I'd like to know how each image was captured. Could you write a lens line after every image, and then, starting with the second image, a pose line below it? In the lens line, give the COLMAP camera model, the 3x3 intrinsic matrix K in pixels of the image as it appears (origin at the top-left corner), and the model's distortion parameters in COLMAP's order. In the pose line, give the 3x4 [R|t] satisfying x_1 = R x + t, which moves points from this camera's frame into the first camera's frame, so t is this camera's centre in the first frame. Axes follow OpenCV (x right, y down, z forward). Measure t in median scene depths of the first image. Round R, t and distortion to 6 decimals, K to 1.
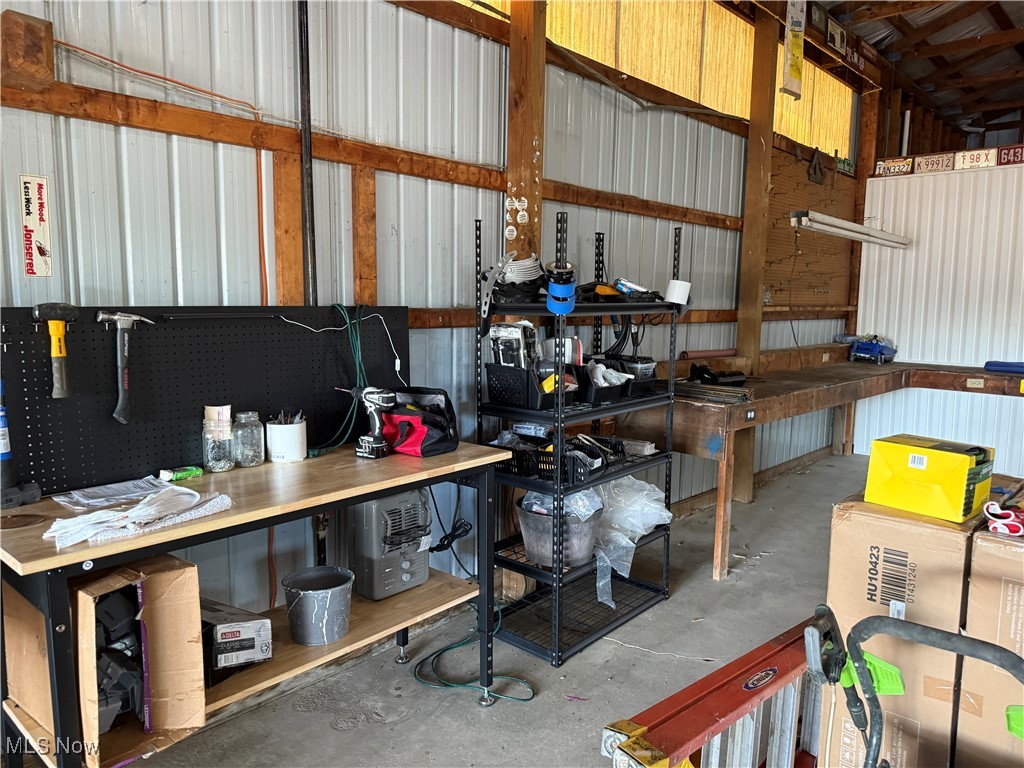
lens RADIAL K [[727.4, 0, 510.0], [0, 727.4, 383.0], [0, 0, 1]] dist [0.000146, -0.004484]
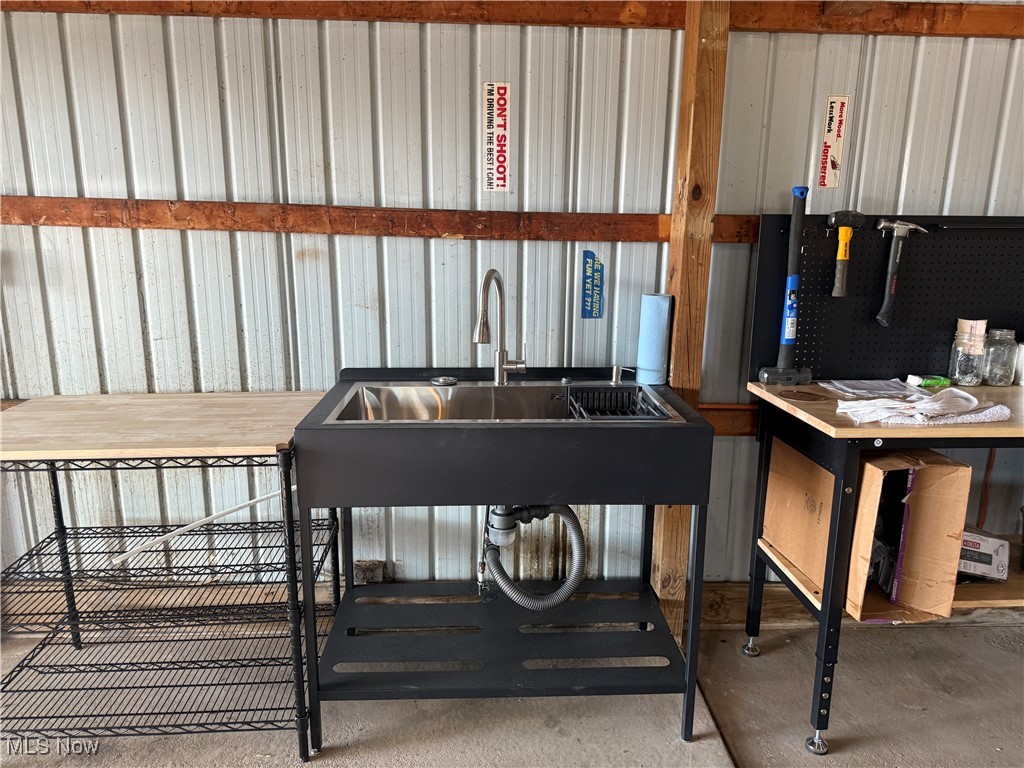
lens RADIAL K [[727.4, 0, 509.3], [0, 727.4, 384.7], [0, 0, 1]] dist [0.000146, -0.004484]
pose [[0.704328, 0.154753, -0.692801, -0.169900], [-0.086401, 0.987381, 0.132716, 0.048396], [0.704597, -0.033617, 0.708811, -0.160766]]
